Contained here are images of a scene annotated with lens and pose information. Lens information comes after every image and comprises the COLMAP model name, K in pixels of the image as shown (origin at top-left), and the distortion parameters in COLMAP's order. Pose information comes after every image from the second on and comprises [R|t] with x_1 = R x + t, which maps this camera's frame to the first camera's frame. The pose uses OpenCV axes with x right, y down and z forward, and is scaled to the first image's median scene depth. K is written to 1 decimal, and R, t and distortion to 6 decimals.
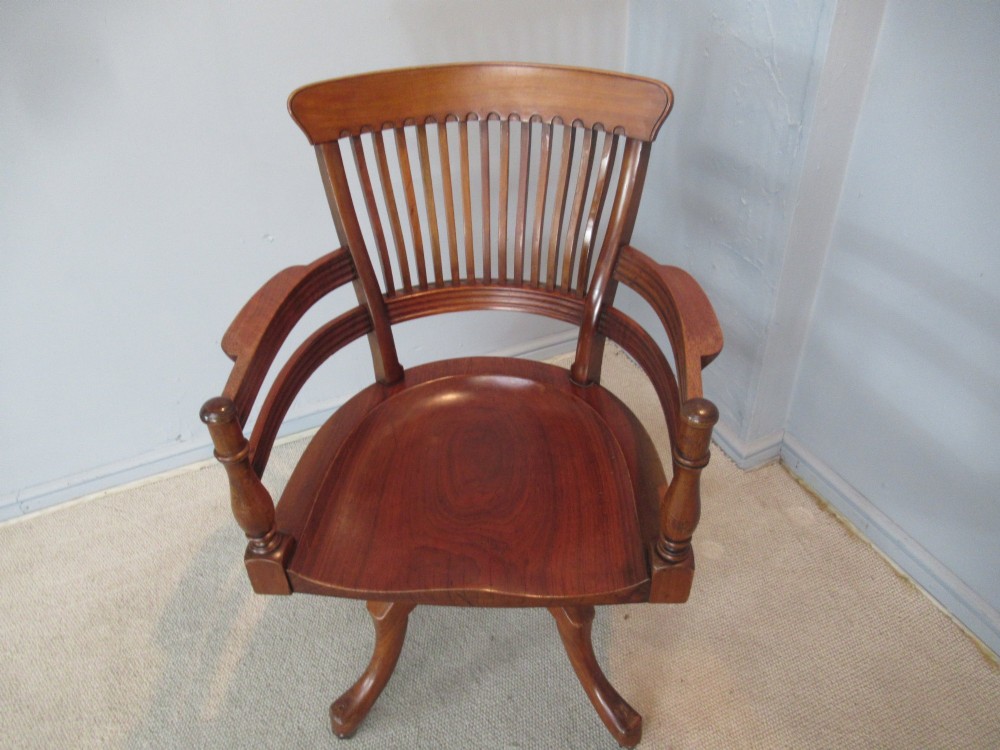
lens RADIAL K [[747.0, 0, 500.0], [0, 747.0, 373.6], [0, 0, 1]] dist [-0.013136, 0.005237]
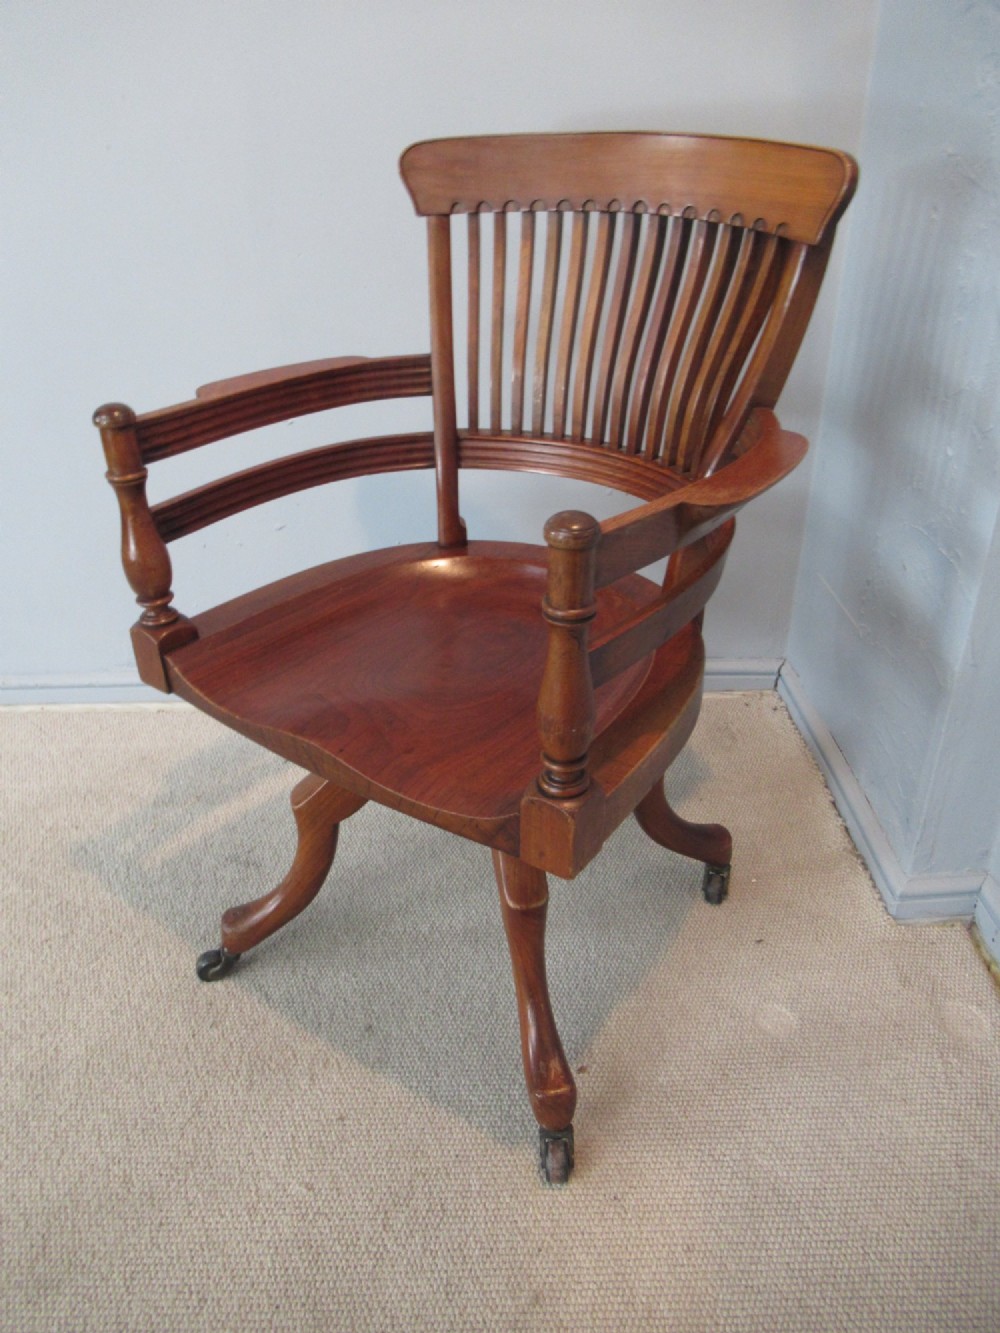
lens RADIAL K [[995.8, 0, 494.9], [0, 995.8, 660.2], [0, 0, 1]] dist [-0.013136, 0.005237]
pose [[0.836532, 0.288020, -0.466111, 0.456665], [-0.334212, 0.942335, -0.017523, 0.139436], [0.434186, 0.170438, 0.884553, 0.154112]]
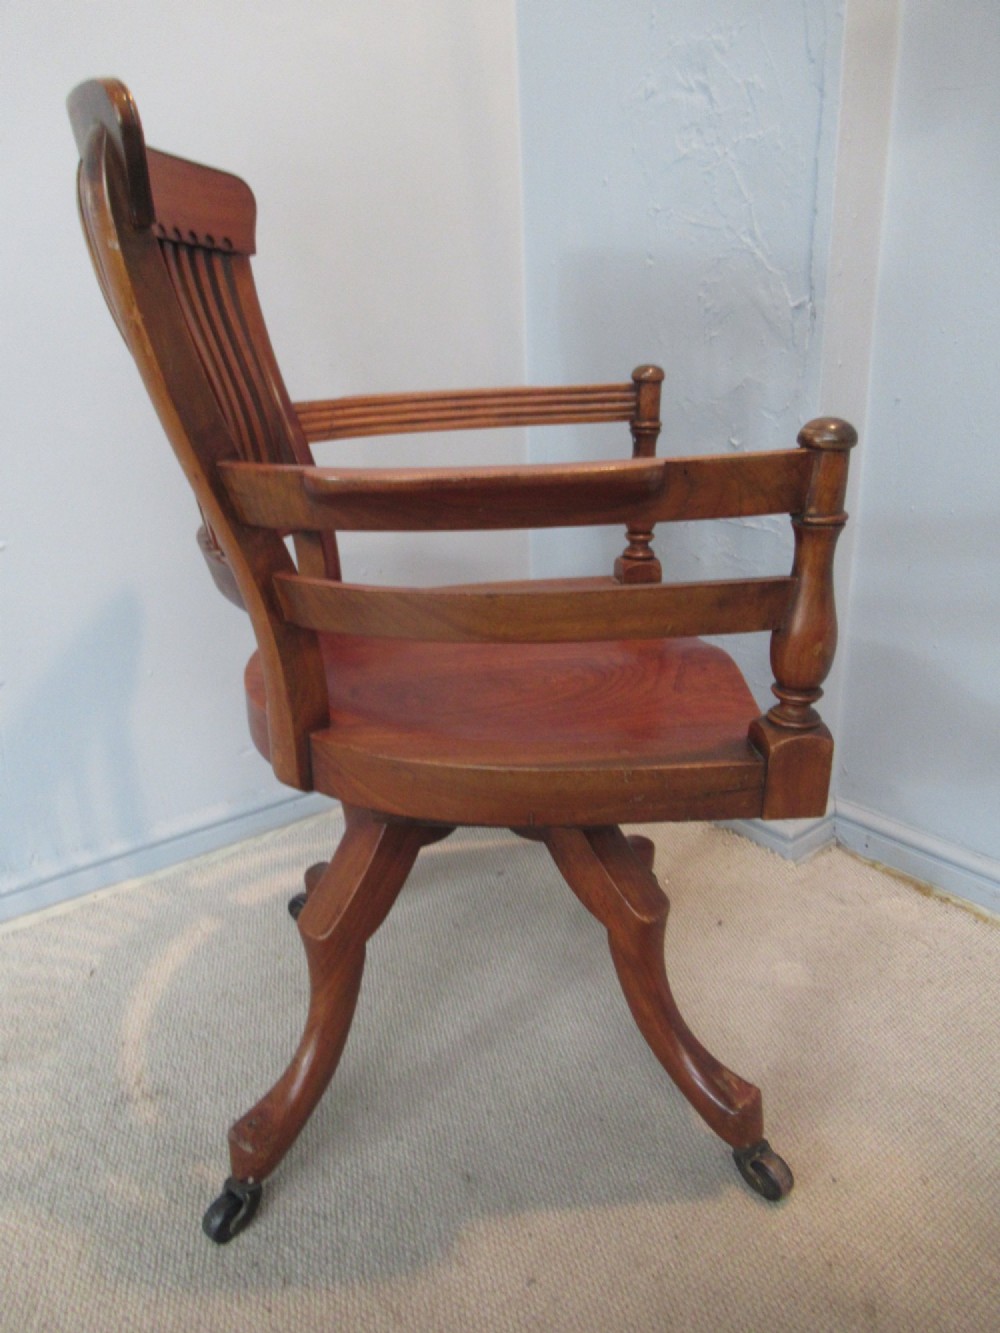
lens RADIAL K [[995.8, 0, 497.0], [0, 995.8, 658.3], [0, 0, 1]] dist [-0.013136, 0.005237]
pose [[0.998806, -0.015954, 0.046166, -0.045263], [0.028341, 0.959074, -0.281733, 0.349069], [-0.039782, 0.282705, 0.958382, 0.158118]]
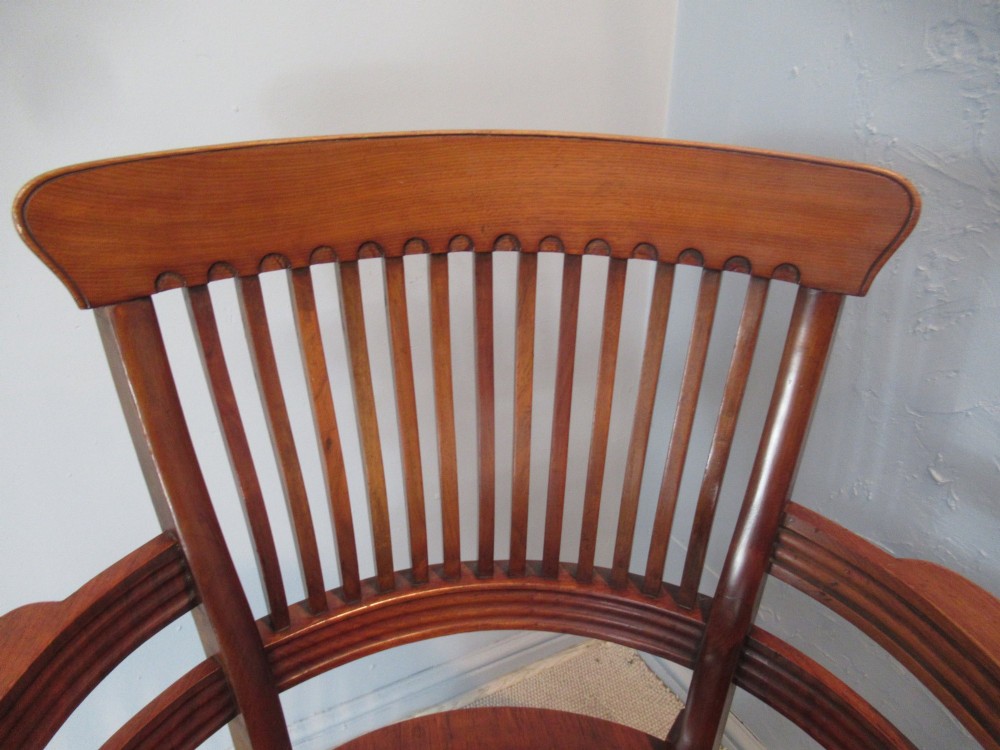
lens RADIAL K [[747.0, 0, 496.1], [0, 747.0, 365.5], [0, 0, 1]] dist [-0.013136, 0.005237]
pose [[0.989107, -0.023036, 0.145386, -0.085714], [0.047513, 0.984775, -0.167212, -0.192277], [-0.139320, 0.172299, 0.975143, 0.561894]]
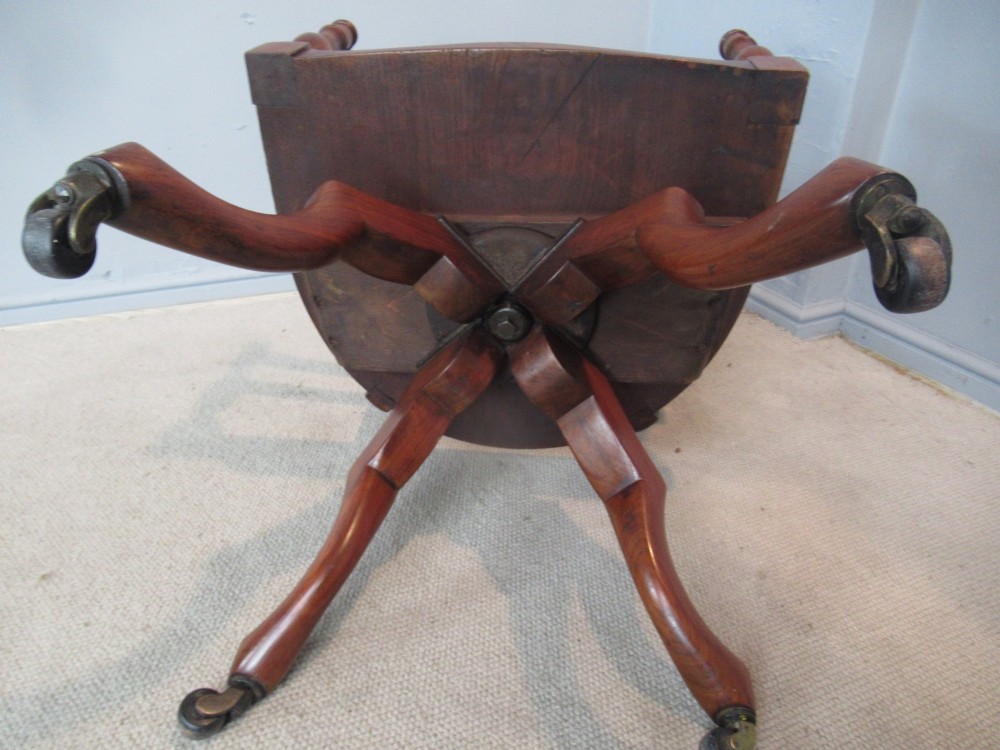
lens RADIAL K [[747.0, 0, 496.3], [0, 747.0, 382.1], [0, 0, 1]] dist [-0.013136, 0.005237]
pose [[0.983205, 0.133336, -0.124613, 0.058298], [-0.149363, 0.980250, -0.129614, 0.557395], [0.104870, 0.146050, 0.983703, 0.181940]]
